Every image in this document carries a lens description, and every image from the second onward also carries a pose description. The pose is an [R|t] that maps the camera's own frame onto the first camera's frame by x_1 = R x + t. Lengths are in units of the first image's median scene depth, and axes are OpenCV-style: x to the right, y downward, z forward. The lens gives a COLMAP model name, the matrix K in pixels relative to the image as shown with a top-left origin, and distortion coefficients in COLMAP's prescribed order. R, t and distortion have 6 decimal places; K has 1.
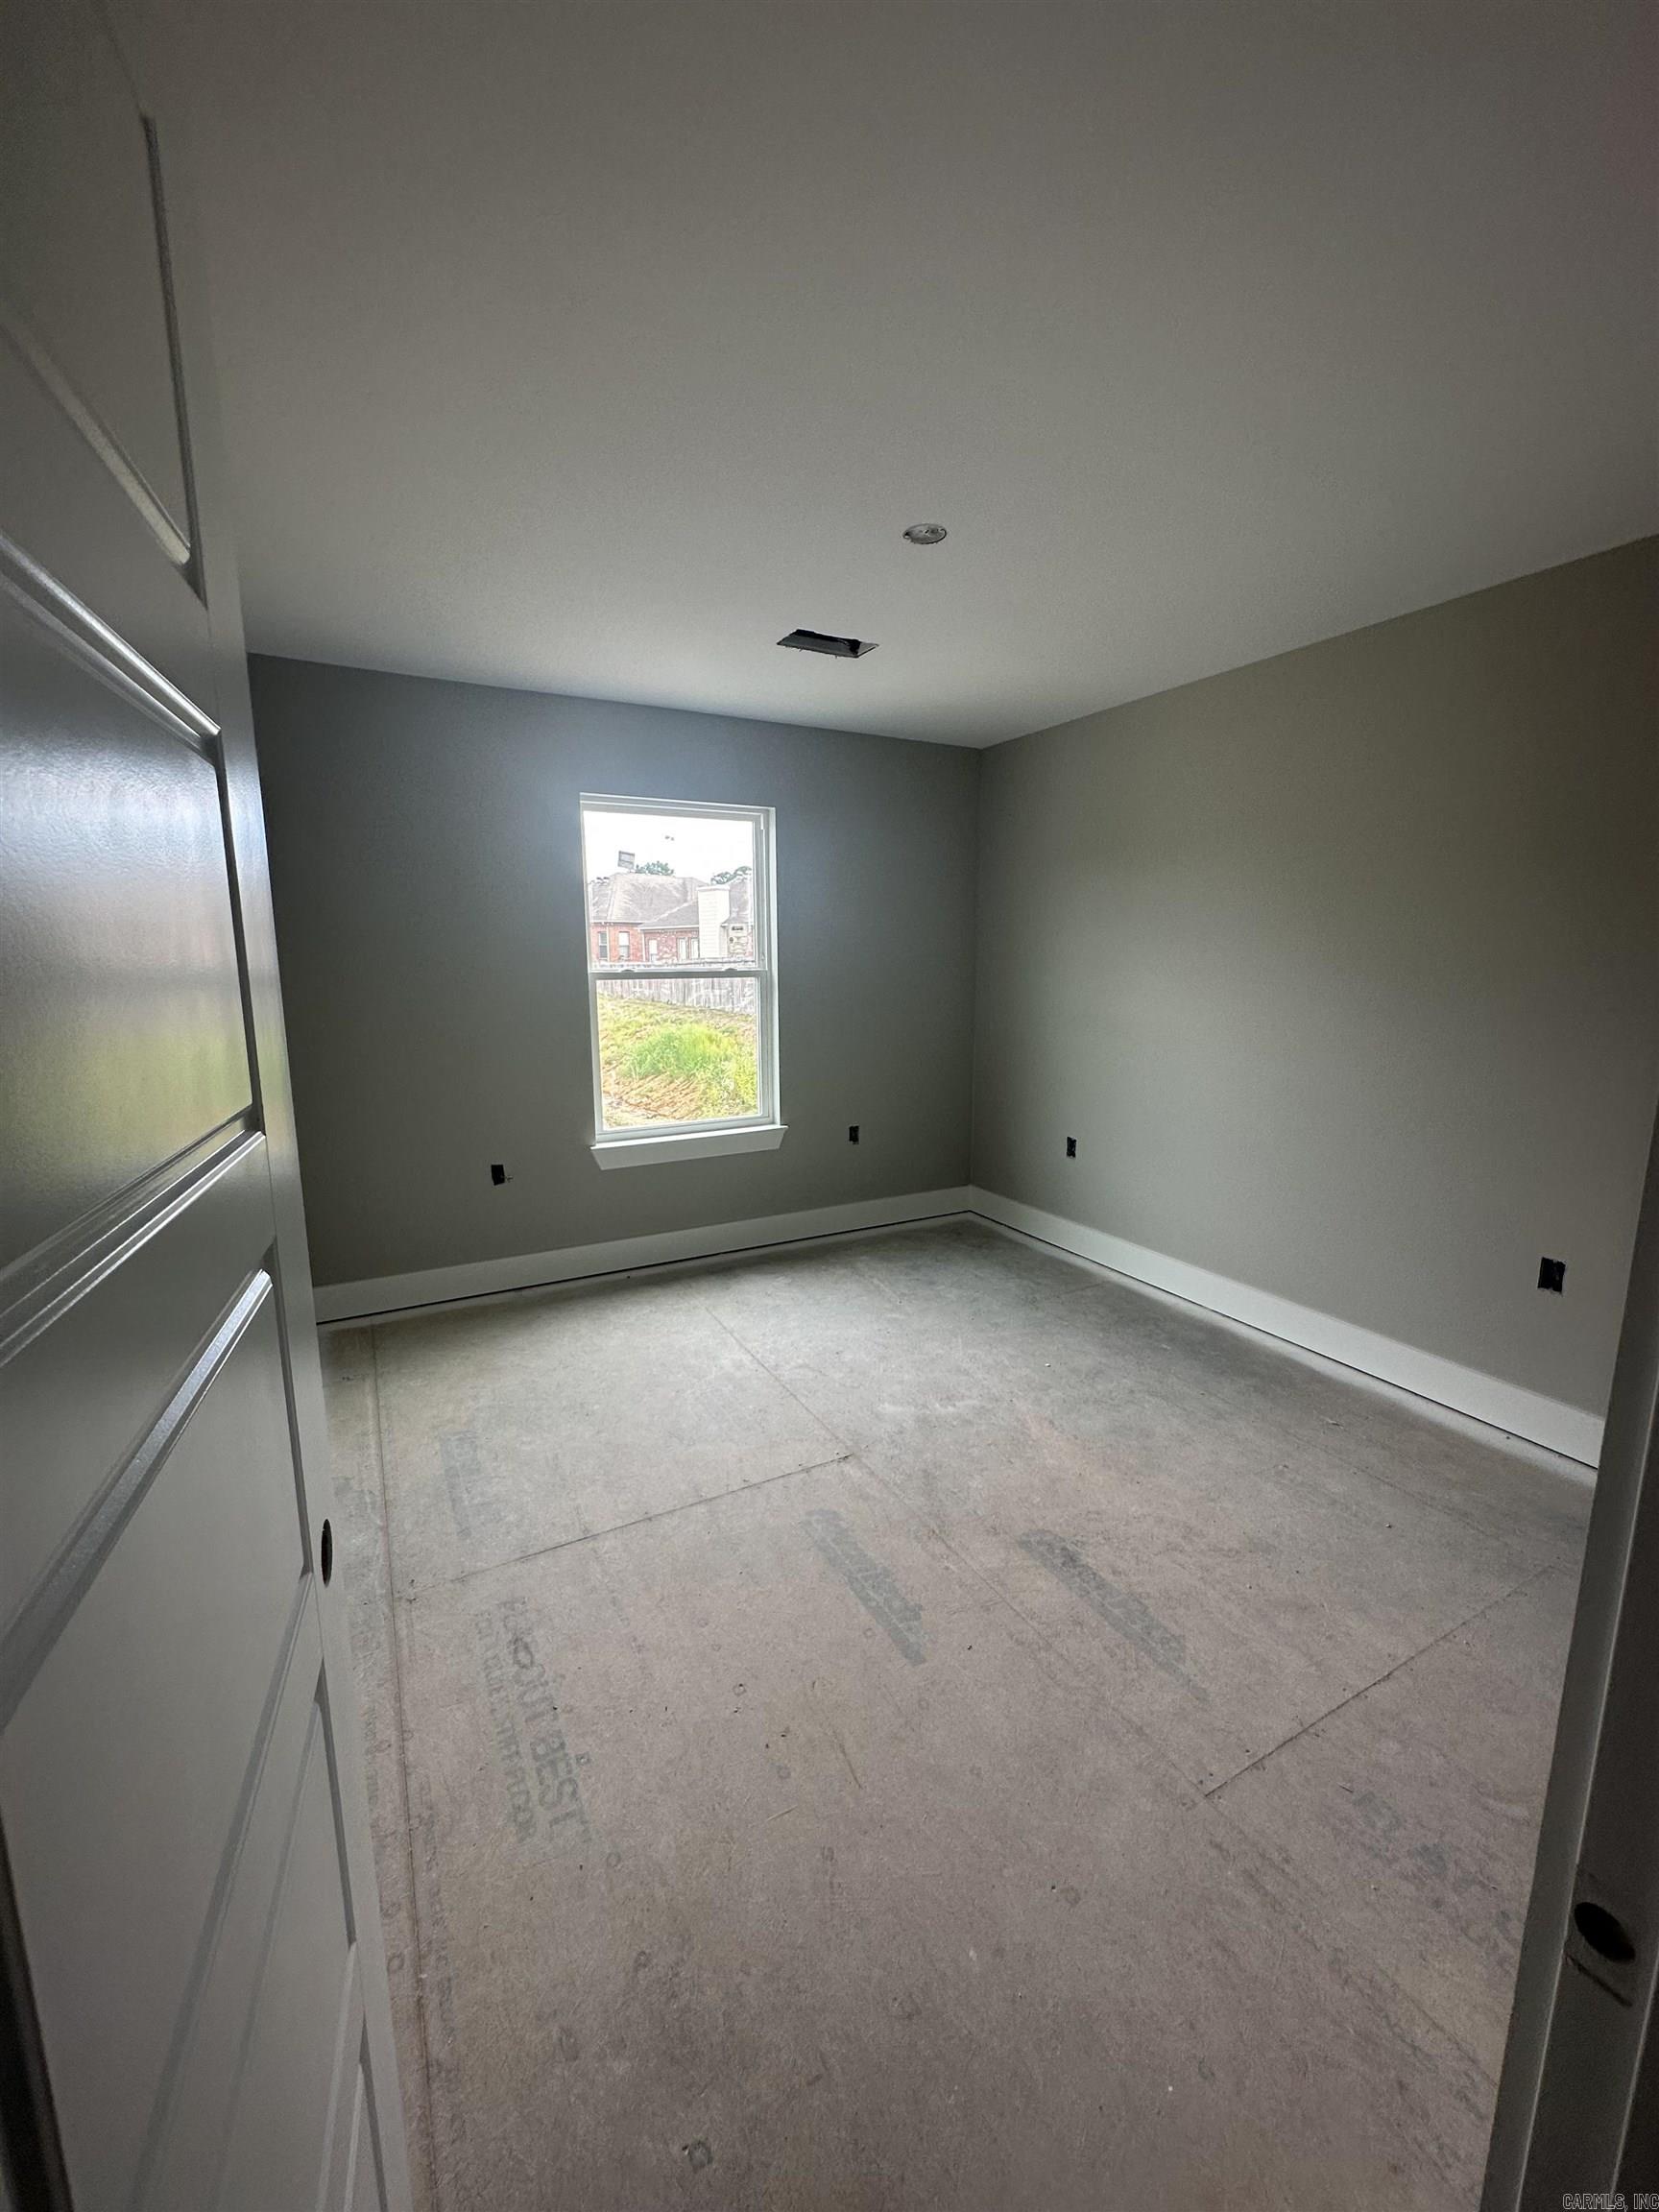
lens RADIAL K [[883.0, 0, 820.2], [0, 883.0, 1099.3], [0, 0, 1]] dist [0.000540, -0.000388]
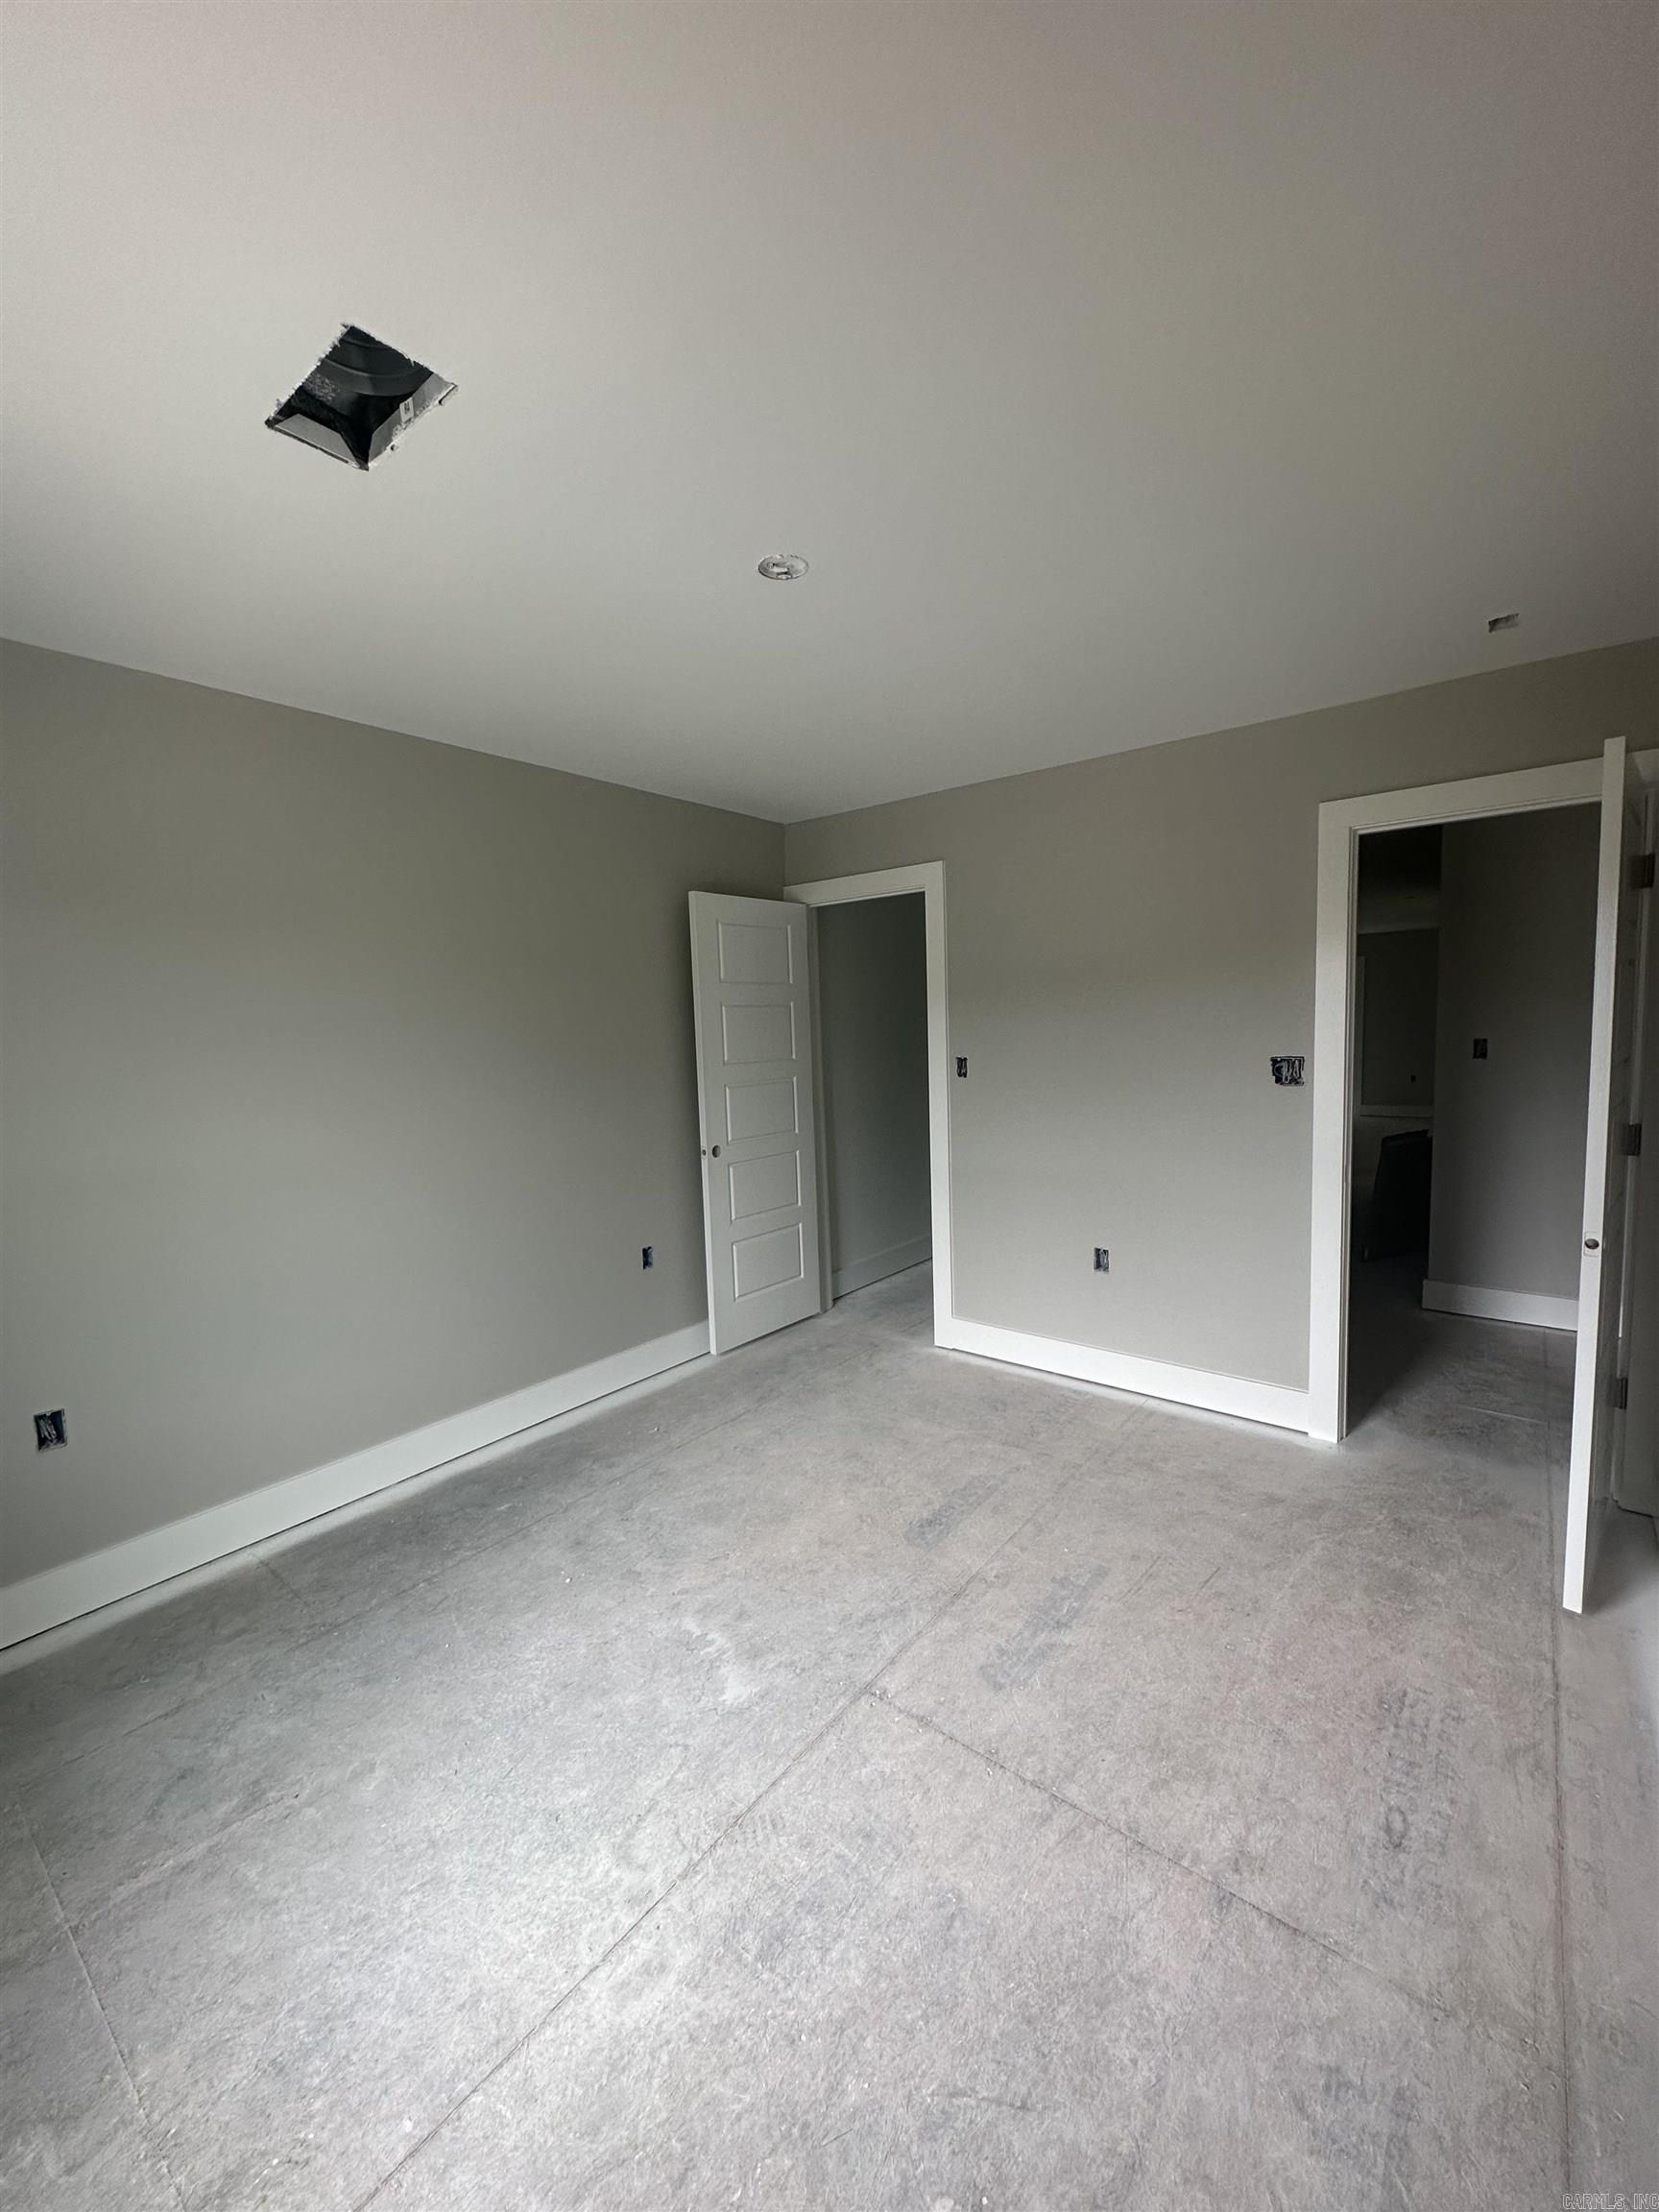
lens RADIAL K [[883.0, 0, 842.4], [0, 883.0, 1101.5], [0, 0, 1]] dist [0.000540, -0.000388]
pose [[-0.405800, -0.067015, 0.911502, -0.582854], [0.180051, 0.971903, 0.151614, -0.202567], [-0.896052, 0.225642, -0.382332, 1.123552]]
